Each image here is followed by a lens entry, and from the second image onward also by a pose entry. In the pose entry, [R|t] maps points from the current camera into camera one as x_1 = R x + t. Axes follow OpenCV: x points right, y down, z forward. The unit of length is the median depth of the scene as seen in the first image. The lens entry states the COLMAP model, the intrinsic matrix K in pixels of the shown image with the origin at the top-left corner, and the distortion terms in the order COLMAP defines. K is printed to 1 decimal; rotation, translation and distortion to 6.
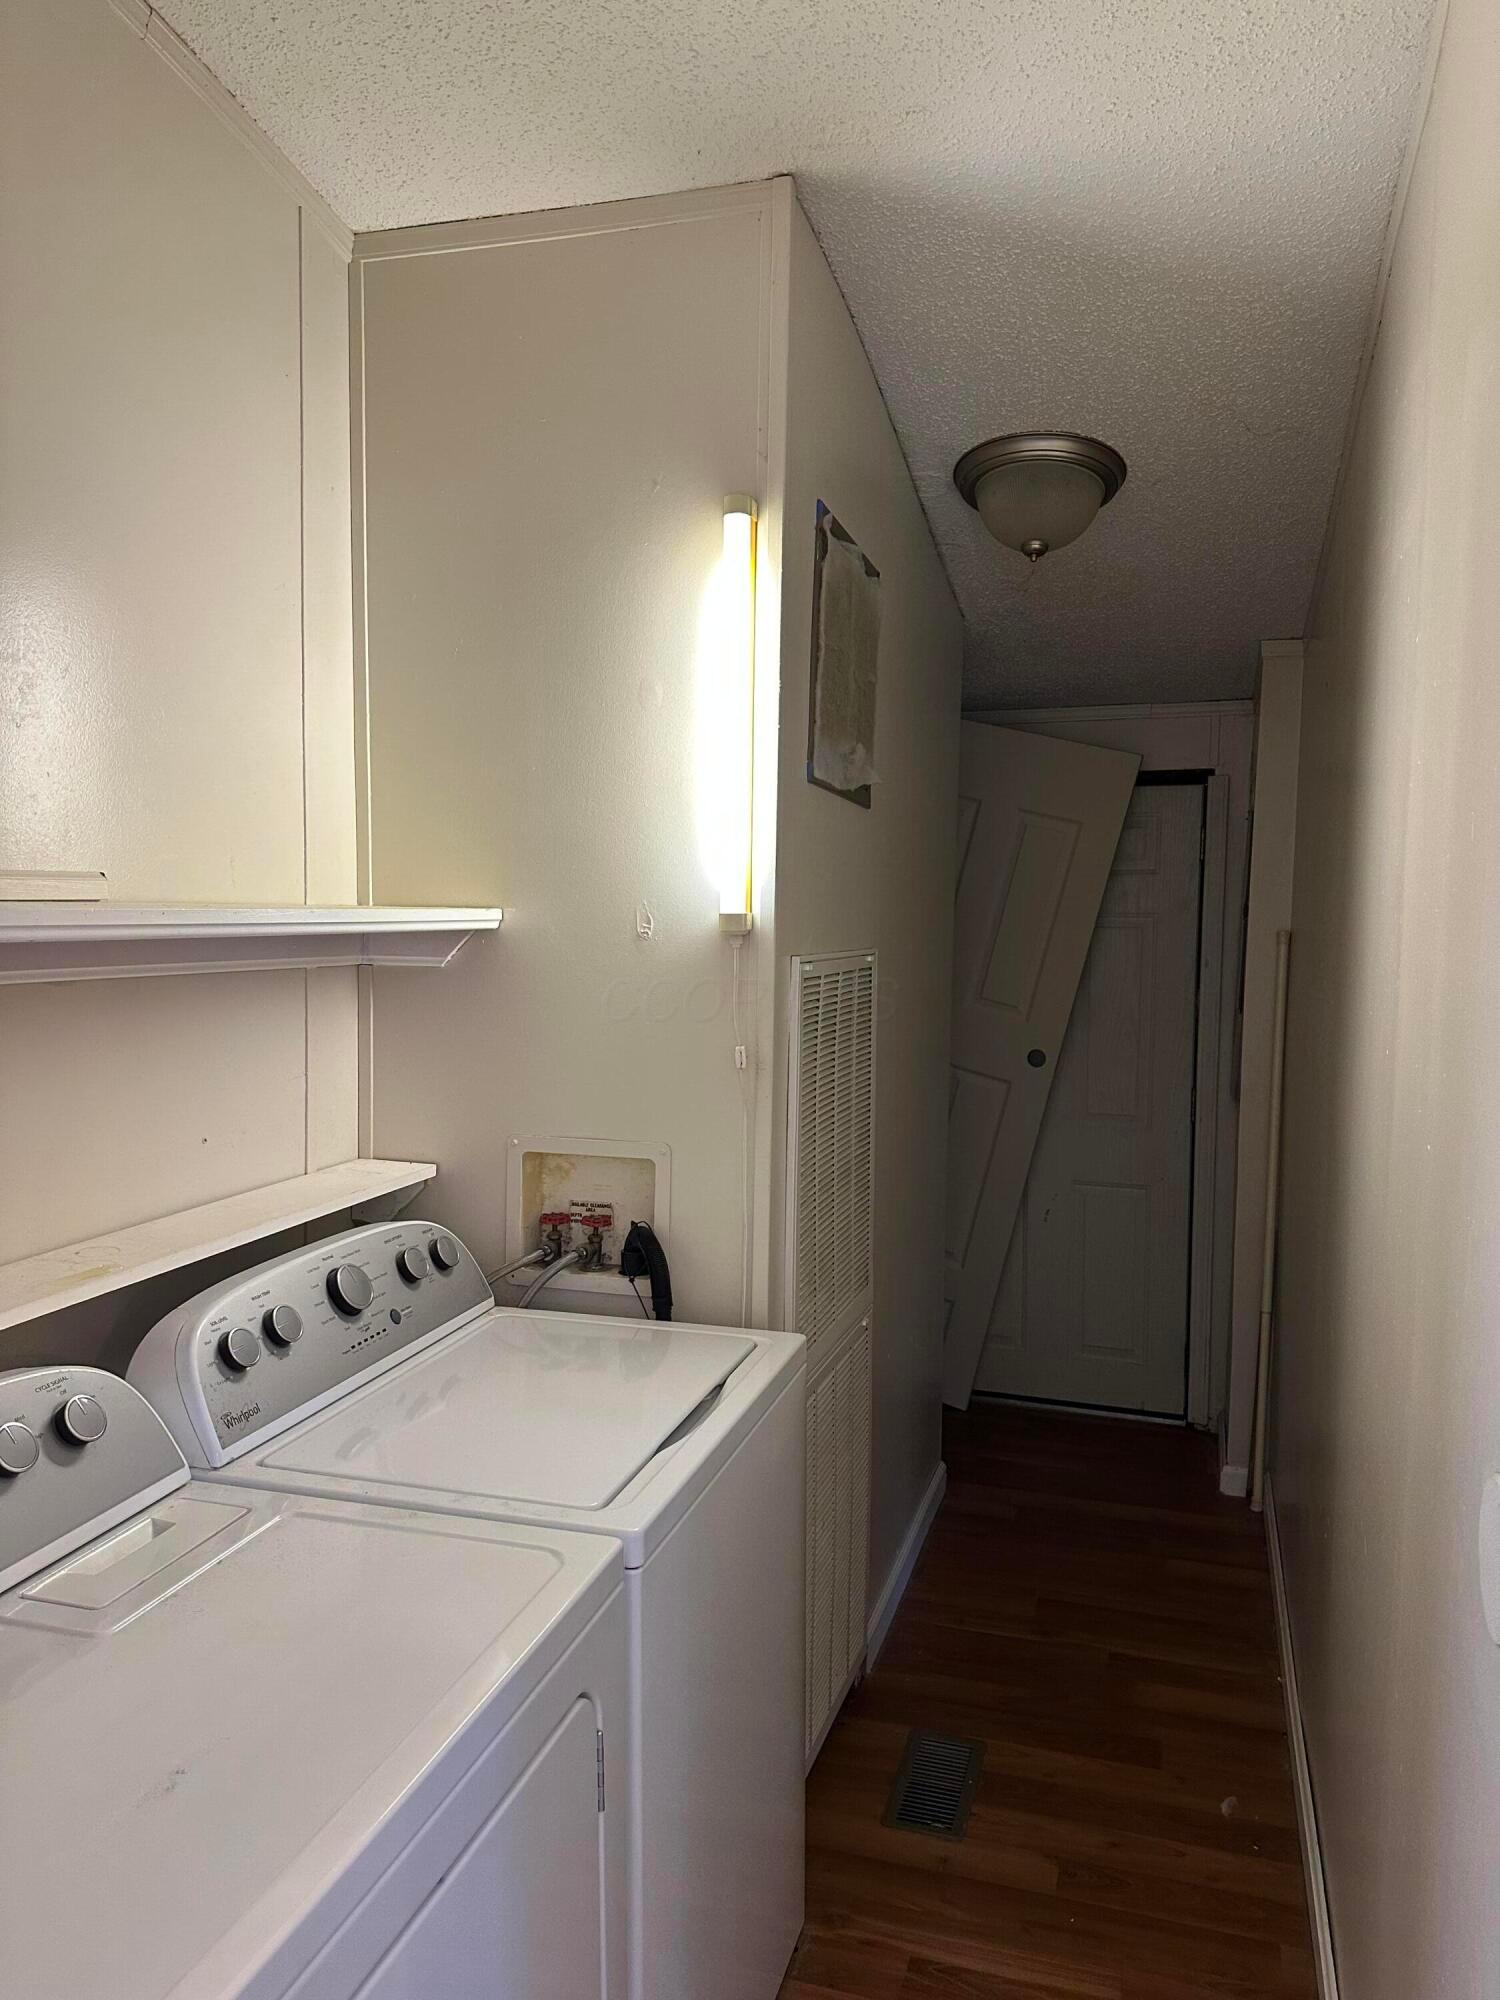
lens RADIAL K [[1436.7, 0, 748.8], [0, 1436.7, 1001.5], [0, 0, 1]] dist [0.073394, -0.085866]
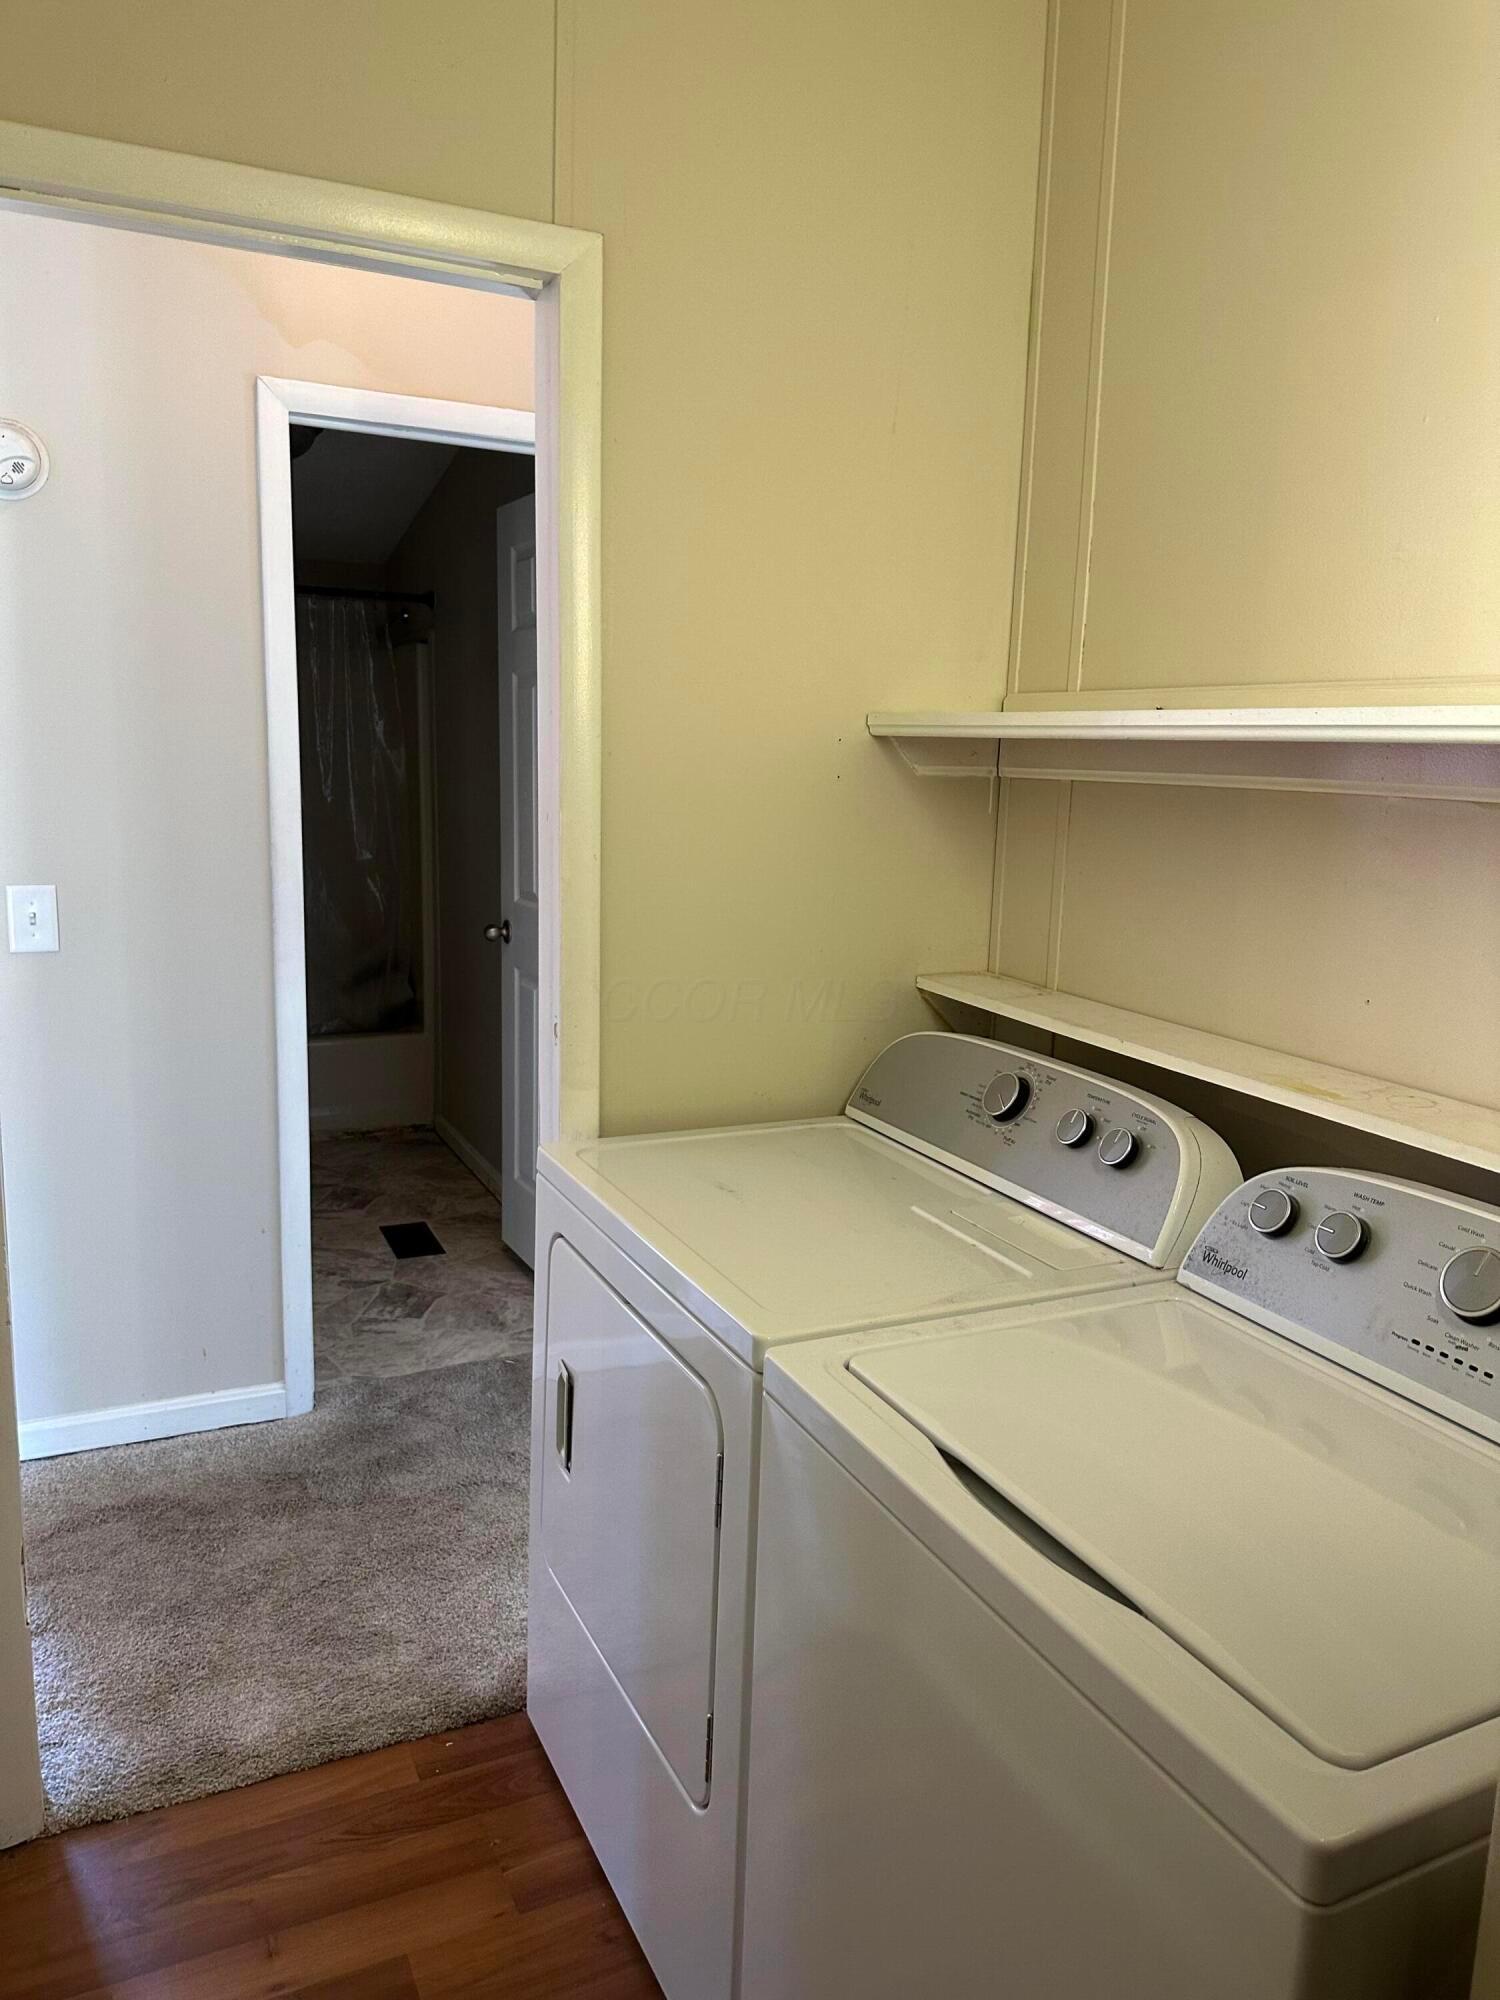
lens RADIAL K [[1436.7, 0, 750.4], [0, 1436.7, 1002.0], [0, 0, 1]] dist [0.073394, -0.085866]
pose [[-0.755543, 0.115888, -0.644767, 0.478406], [-0.041962, 0.973646, 0.224171, -0.078460], [0.653754, 0.196427, -0.730768, 1.496666]]
